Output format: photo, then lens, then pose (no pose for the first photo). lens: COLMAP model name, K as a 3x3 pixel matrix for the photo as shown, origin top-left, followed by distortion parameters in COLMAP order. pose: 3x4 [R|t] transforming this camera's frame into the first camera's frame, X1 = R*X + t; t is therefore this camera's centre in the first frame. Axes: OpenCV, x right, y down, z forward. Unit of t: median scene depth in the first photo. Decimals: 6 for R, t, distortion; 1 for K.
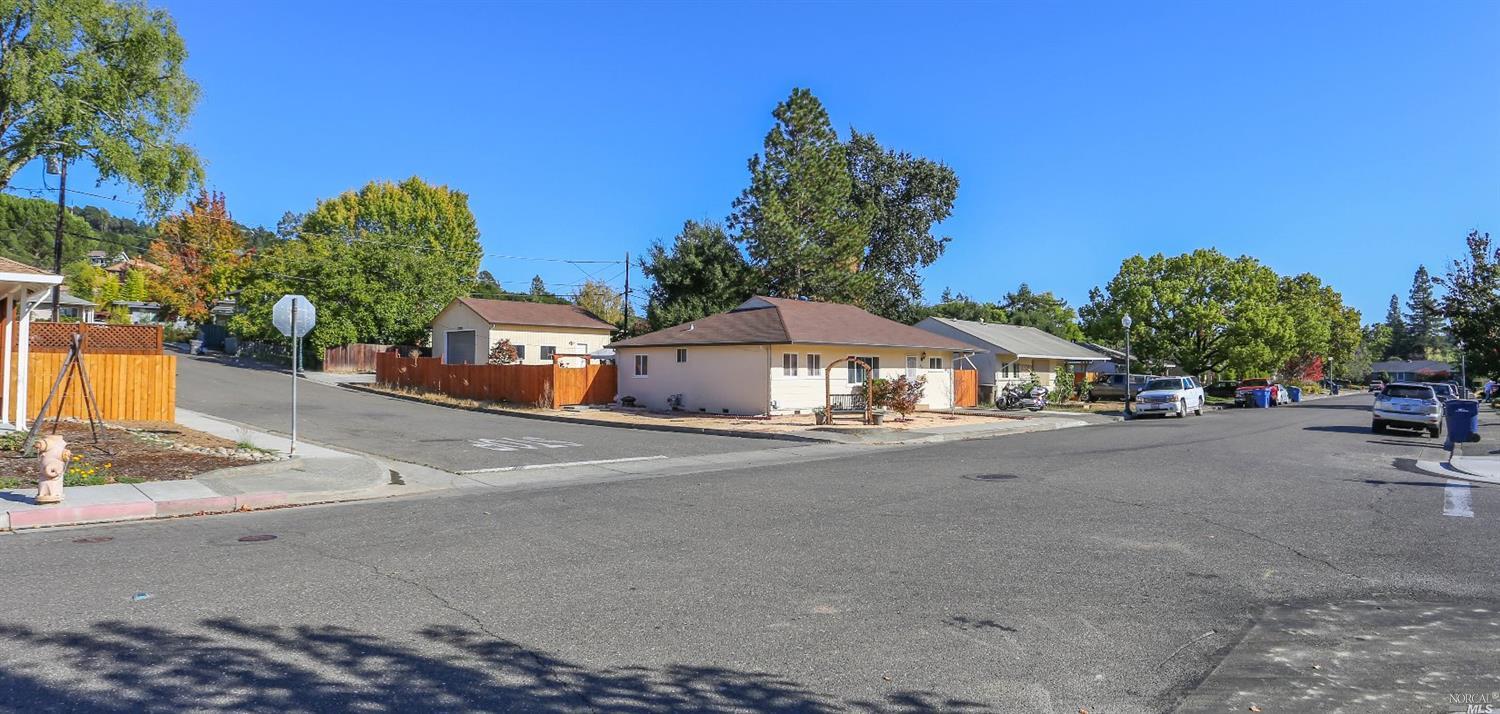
lens RADIAL K [[828.5, 0, 752.5], [0, 828.5, 331.1], [0, 0, 1]] dist [-0.115668, 0.000210]
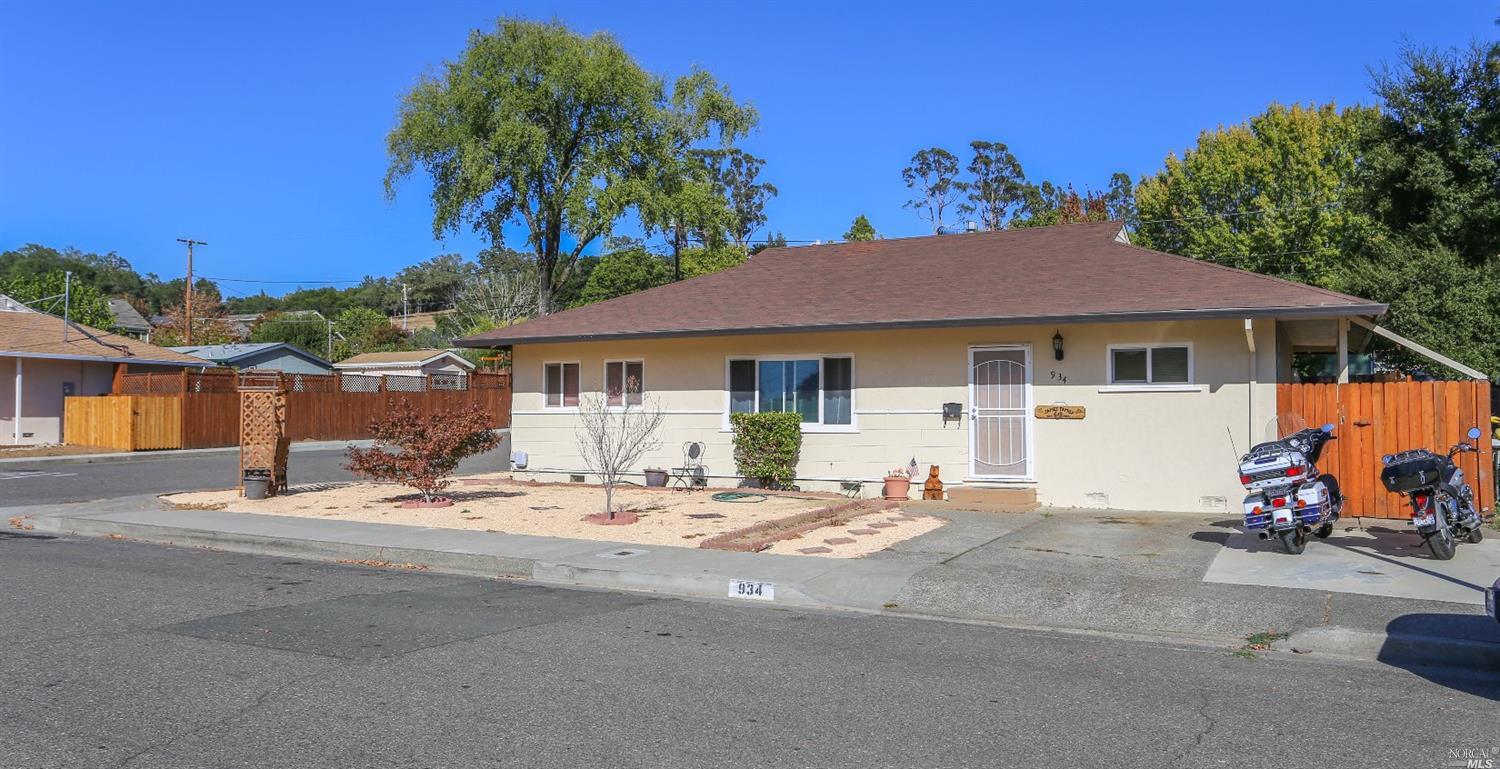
lens RADIAL K [[1097.8, 0, 750.0], [0, 1097.8, 384.5], [0, 0, 1]] dist [-0.063284, 0.115018]
pose [[0.251840, -0.032287, -0.967230, 0.651901], [0.049204, 0.998578, -0.020522, 0.052936], [0.966517, -0.042423, 0.253070, 0.831961]]
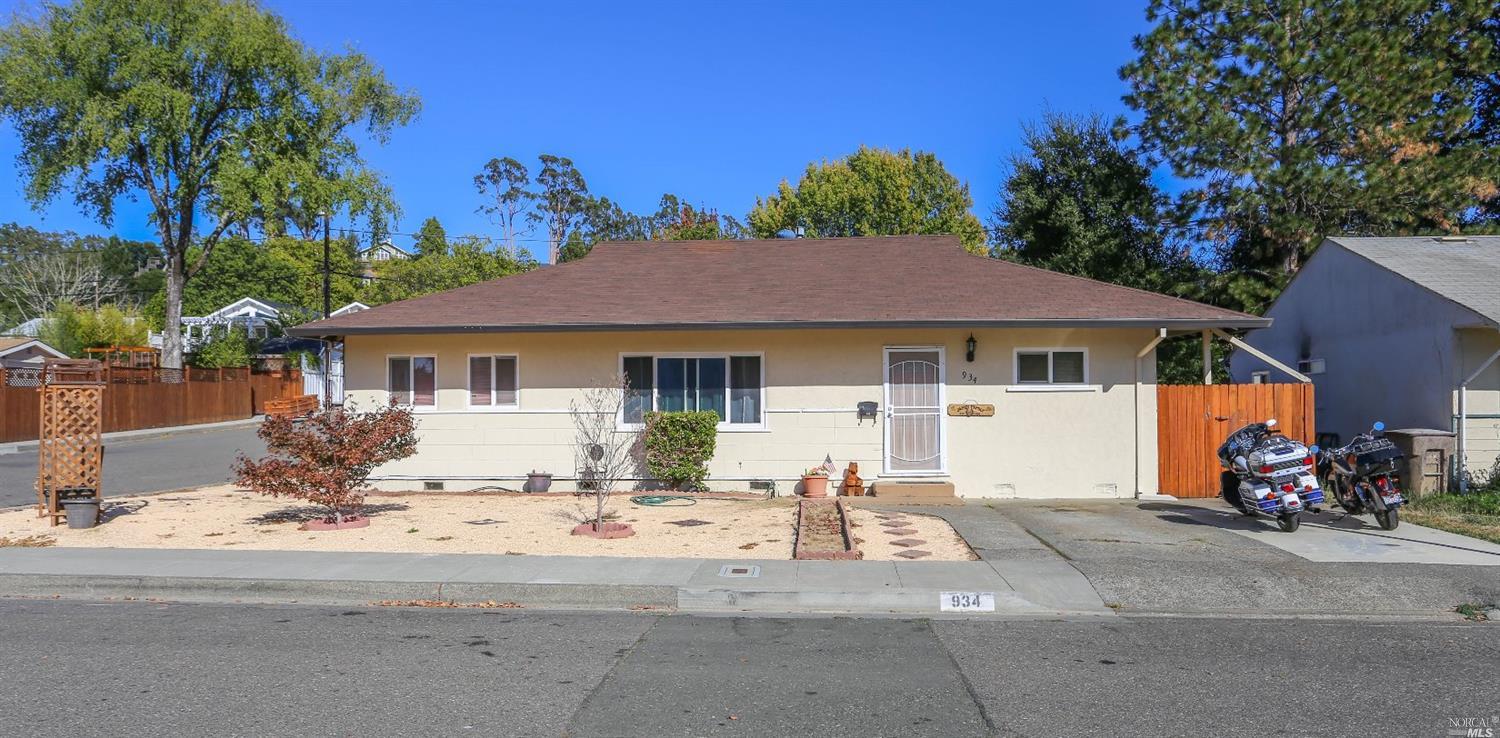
lens RADIAL K [[1025.5, 0, 749.7], [0, 1025.5, 396.6], [0, 0, 1]] dist [-0.067546, 0.083778]
pose [[0.618040, -0.018628, -0.785926, 0.536505], [0.047169, 0.998797, 0.013420, 0.044225], [0.784730, -0.045365, 0.618175, 0.705176]]
